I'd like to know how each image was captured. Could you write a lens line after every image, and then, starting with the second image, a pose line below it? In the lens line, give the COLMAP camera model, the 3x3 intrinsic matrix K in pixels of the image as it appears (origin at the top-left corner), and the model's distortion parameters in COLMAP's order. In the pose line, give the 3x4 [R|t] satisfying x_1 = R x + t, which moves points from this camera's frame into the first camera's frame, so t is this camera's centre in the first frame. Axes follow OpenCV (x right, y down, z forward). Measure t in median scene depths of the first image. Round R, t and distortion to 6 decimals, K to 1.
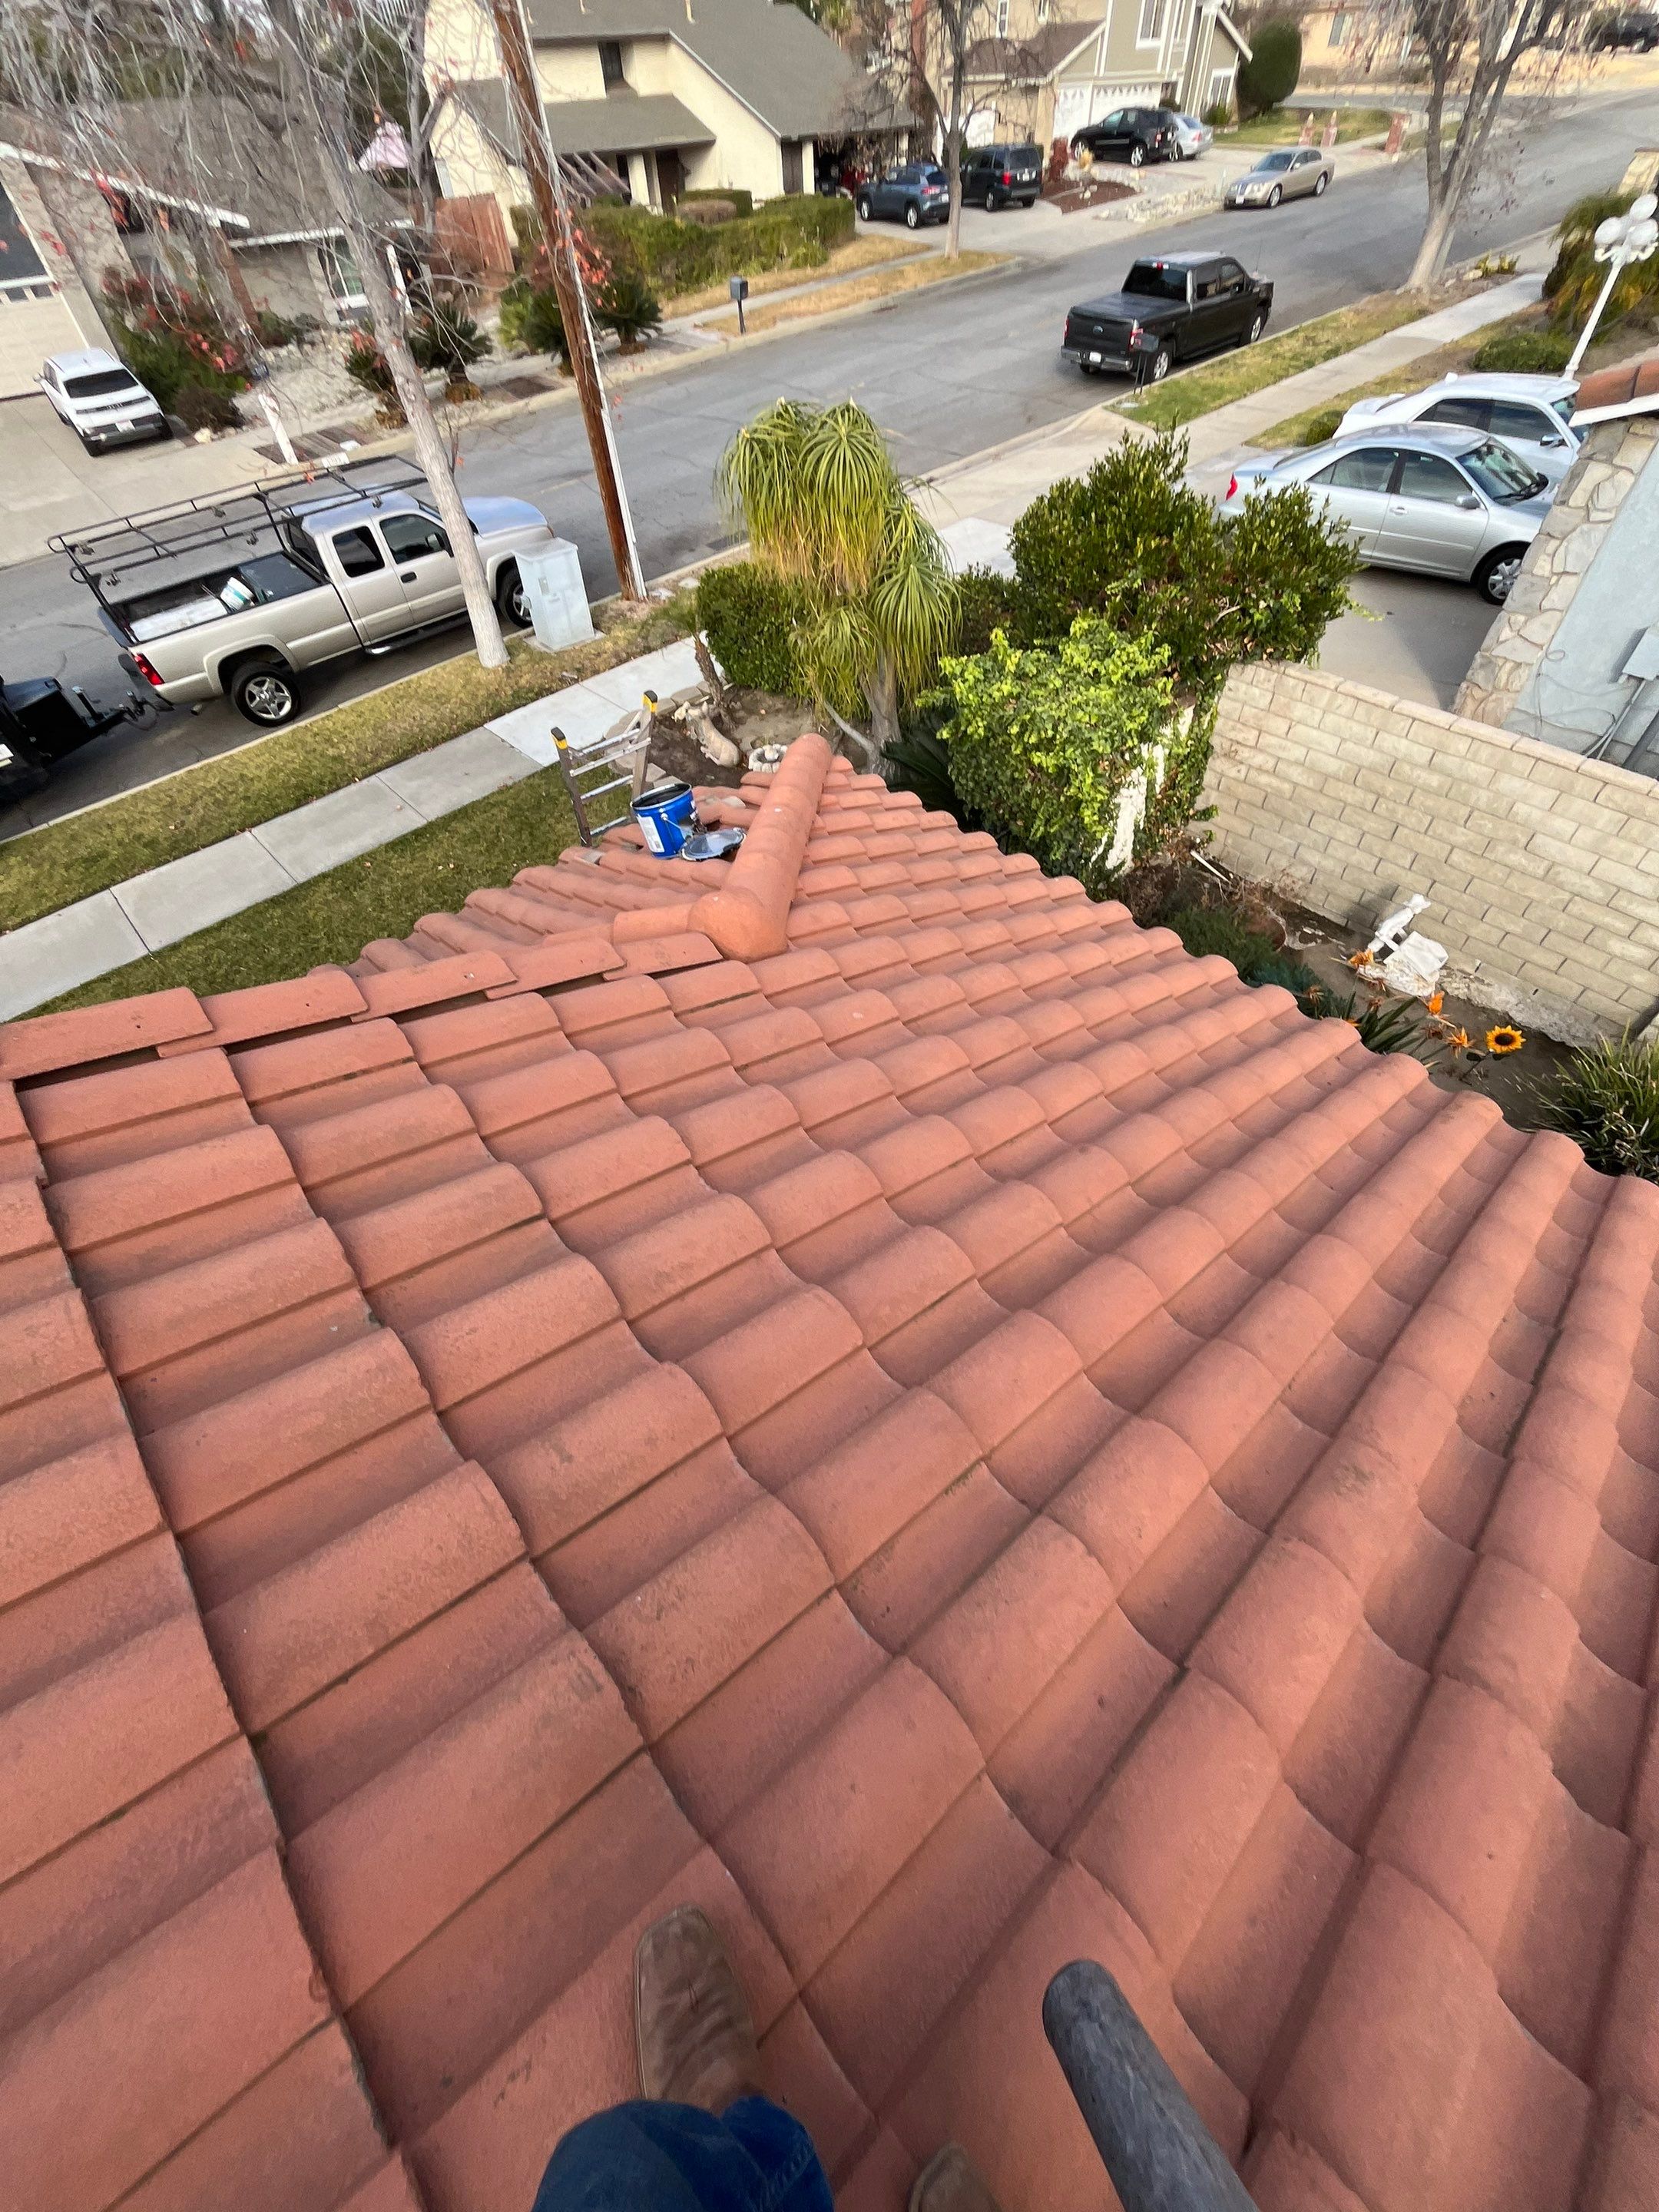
lens RADIAL K [[897.3, 0, 830.3], [0, 897.3, 1101.1], [0, 0, 1]] dist [-0.008223, 0.000706]
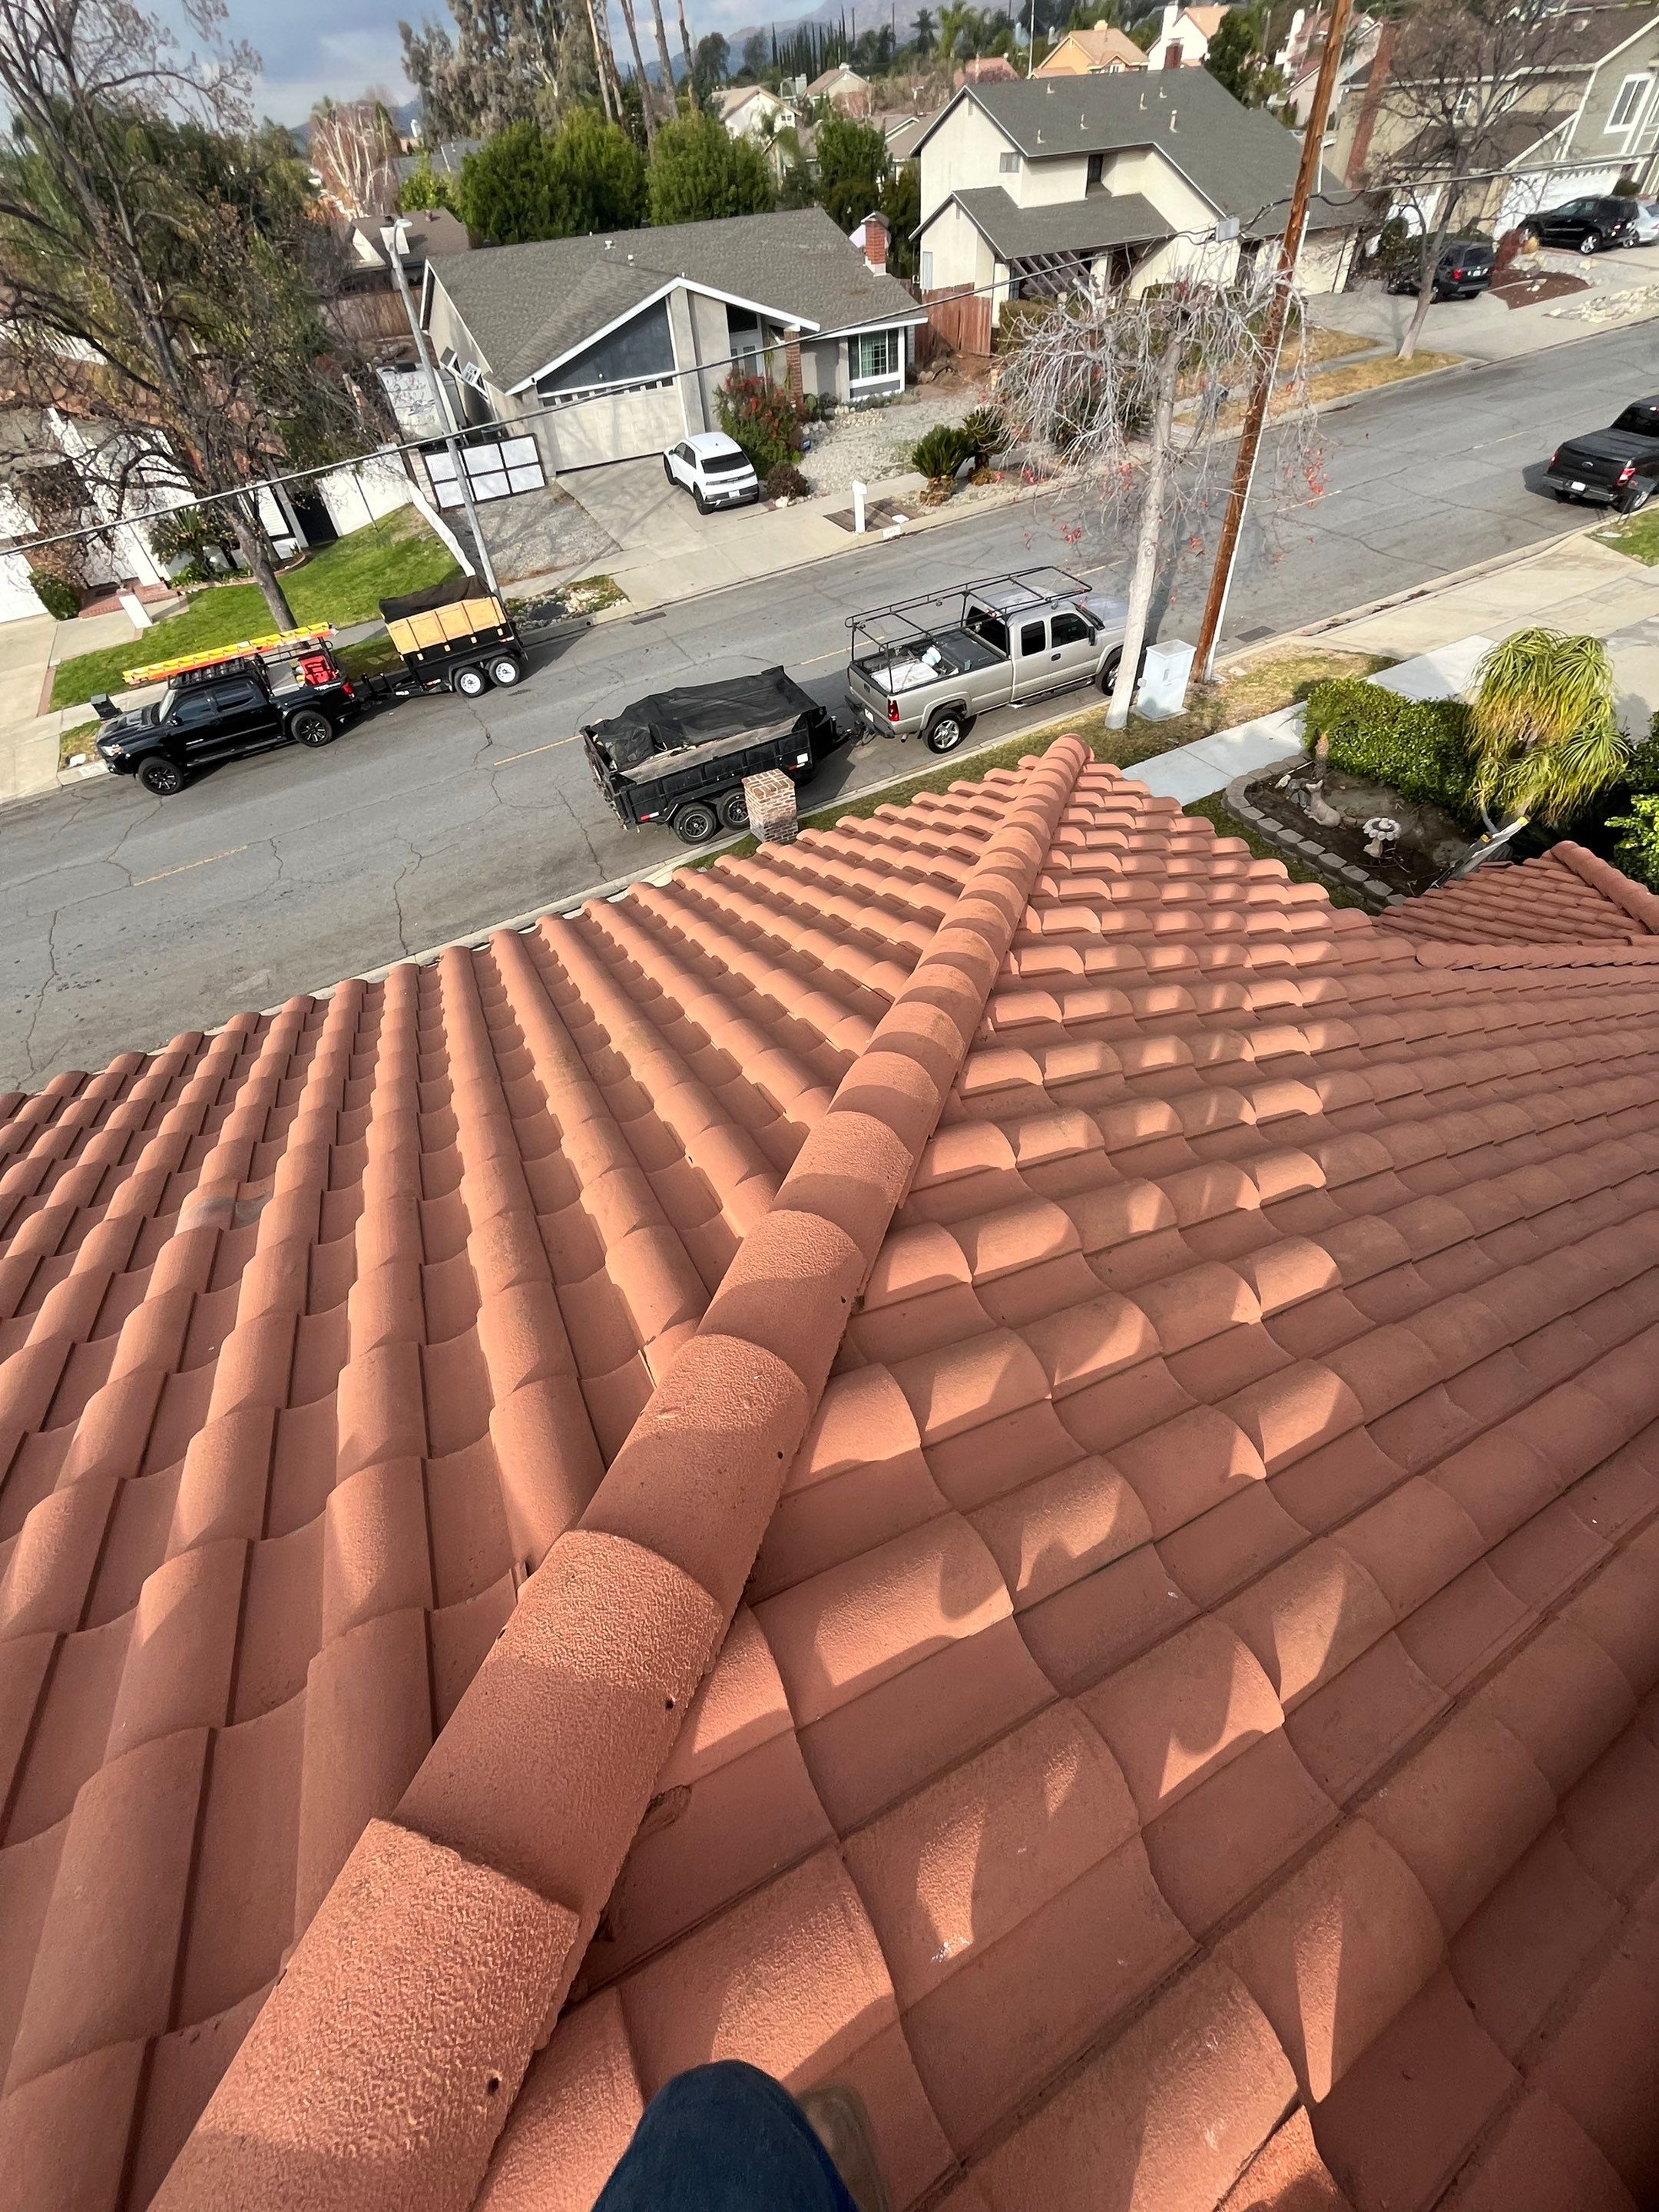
lens RADIAL K [[897.3, 0, 830.3], [0, 897.3, 1101.1], [0, 0, 1]] dist [-0.008223, 0.000706]
pose [[0.968302, 0.171154, -0.181928, -0.210395], [-0.172258, 0.985003, 0.009834, 0.066879], [0.180883, 0.021817, 0.983263, -0.199145]]
